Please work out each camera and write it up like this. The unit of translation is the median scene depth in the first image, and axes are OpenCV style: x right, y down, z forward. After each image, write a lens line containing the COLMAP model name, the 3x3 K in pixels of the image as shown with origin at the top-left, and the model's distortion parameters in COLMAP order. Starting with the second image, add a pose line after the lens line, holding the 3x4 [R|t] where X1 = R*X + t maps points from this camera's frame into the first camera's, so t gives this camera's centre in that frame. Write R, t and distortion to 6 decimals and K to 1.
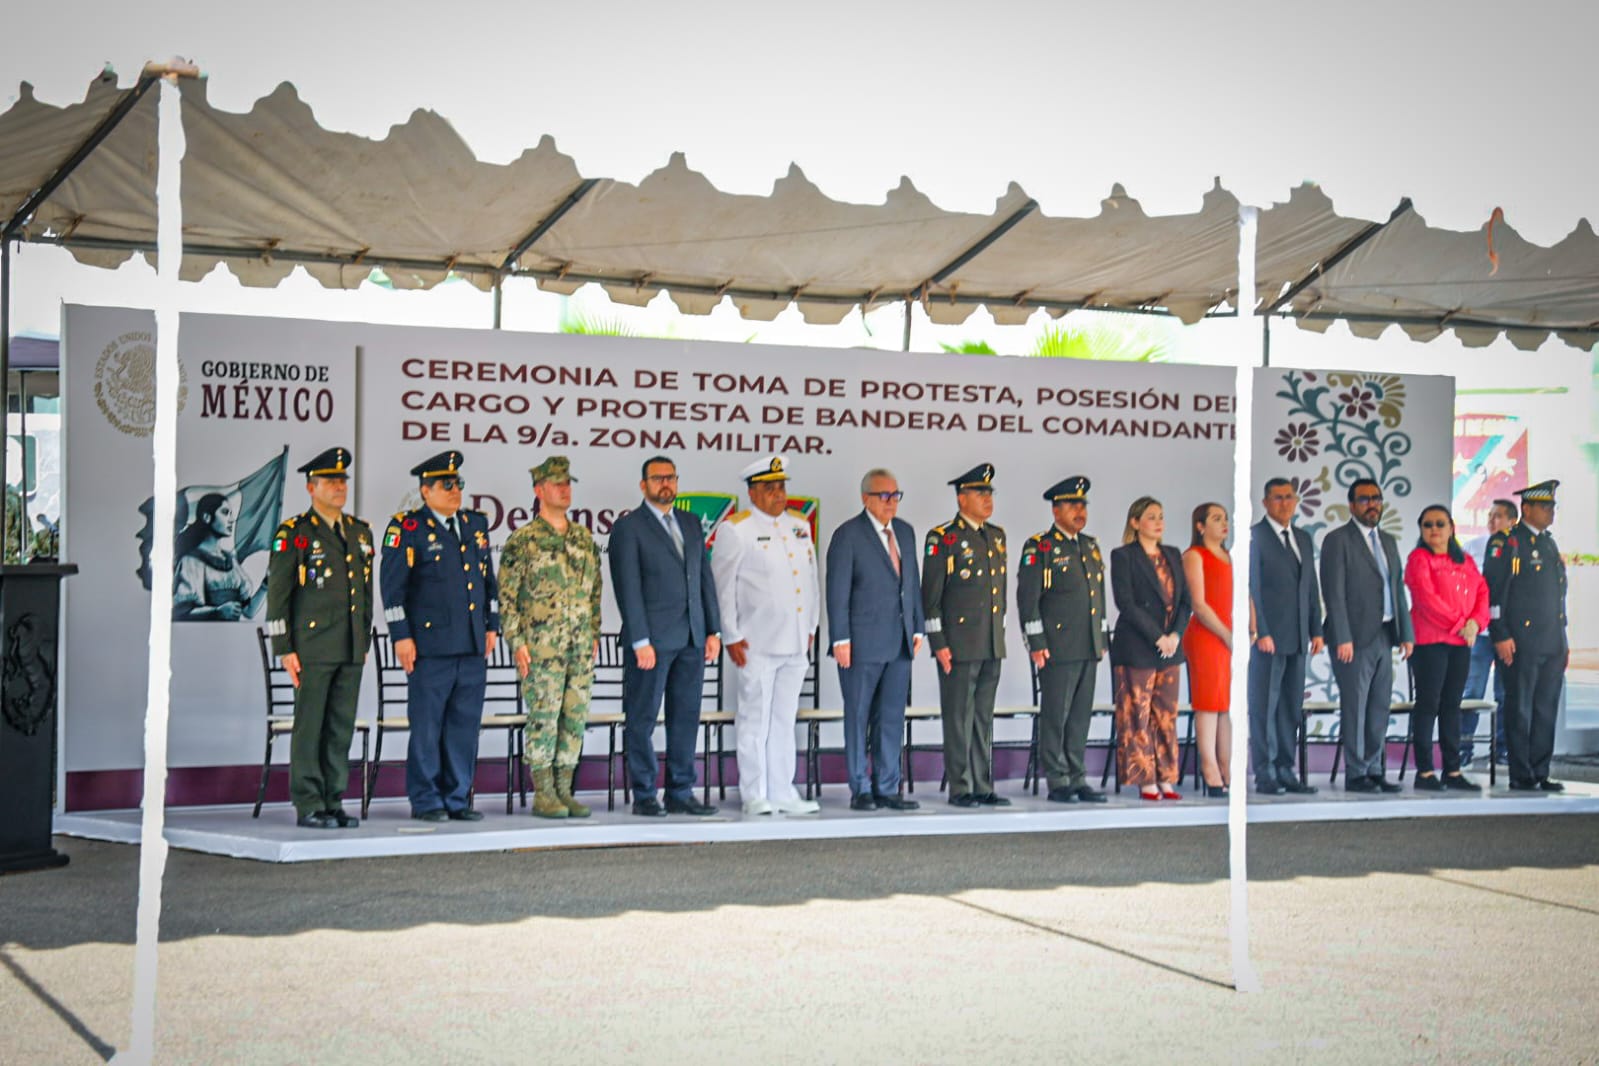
lens RADIAL K [[4780.1, 0, 796.8], [0, 4780.1, 553.3], [0, 0, 1]] dist [0.839749, -2.115735]
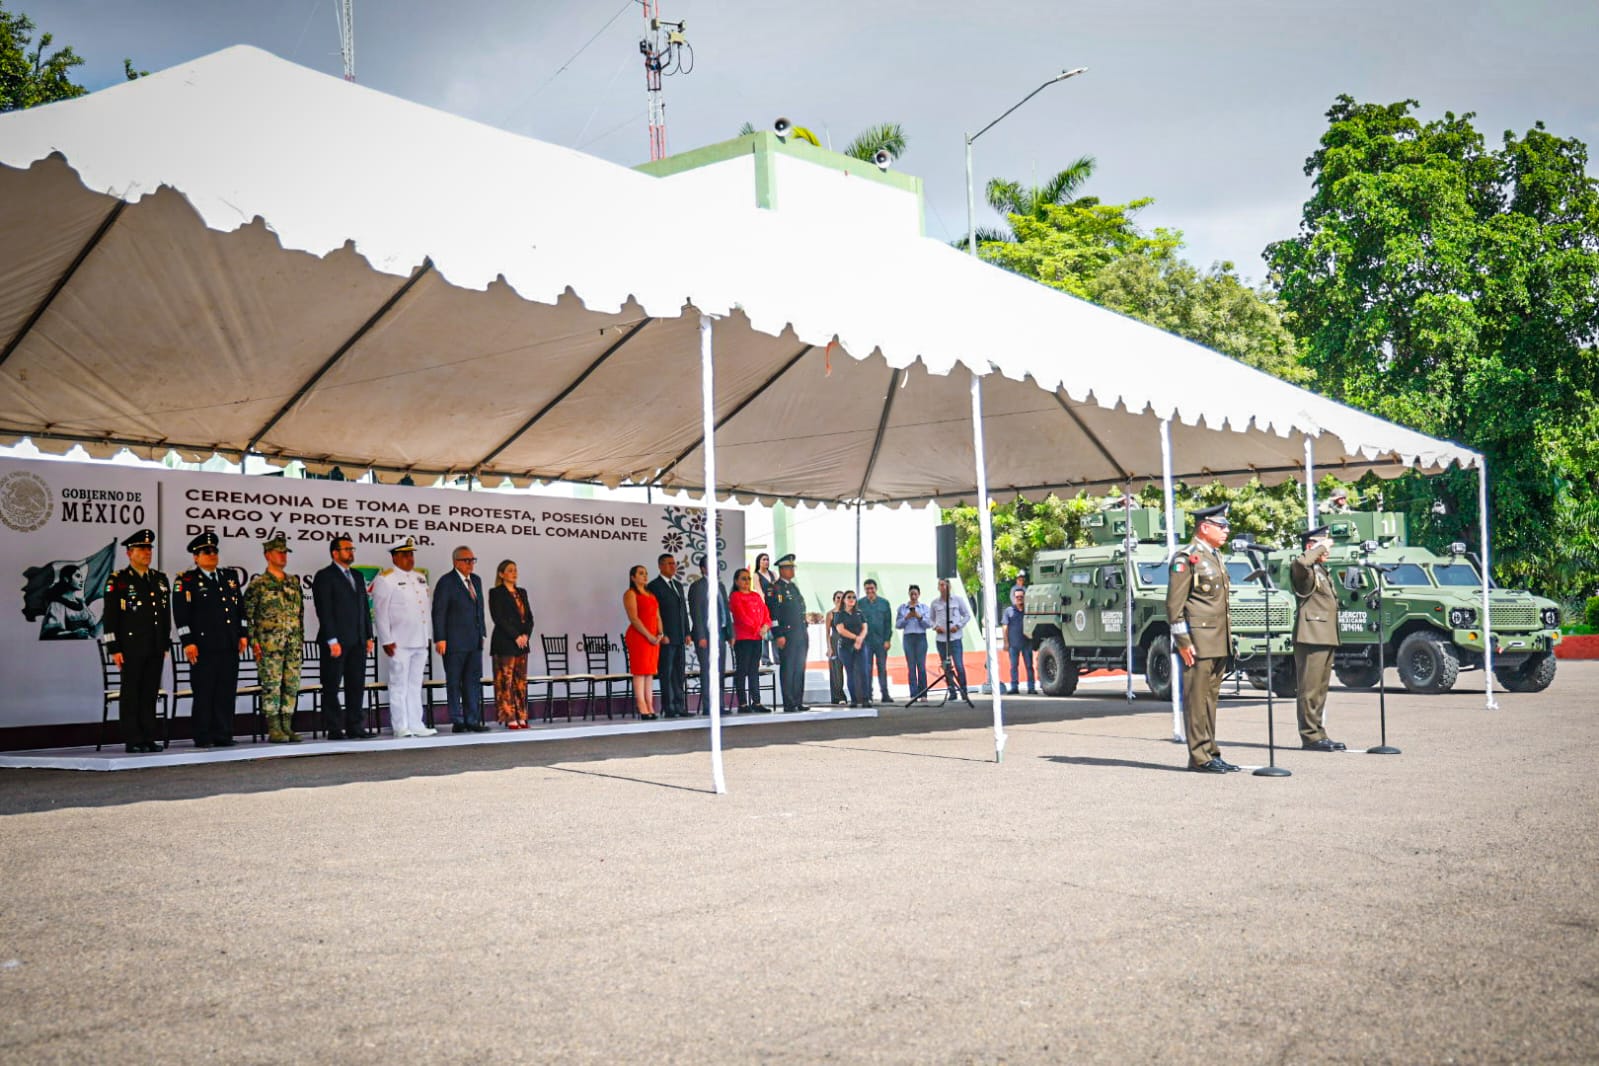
lens RADIAL K [[1983.5, 0, 799.5], [0, 1983.5, 533.0], [0, 0, 1]] dist [0.140096, 0.061555]
pose [[0.978956, -0.026240, 0.202375, -0.010816], [0.039738, 0.997227, -0.062924, 0.030179], [-0.200163, 0.069642, 0.977284, 0.227263]]
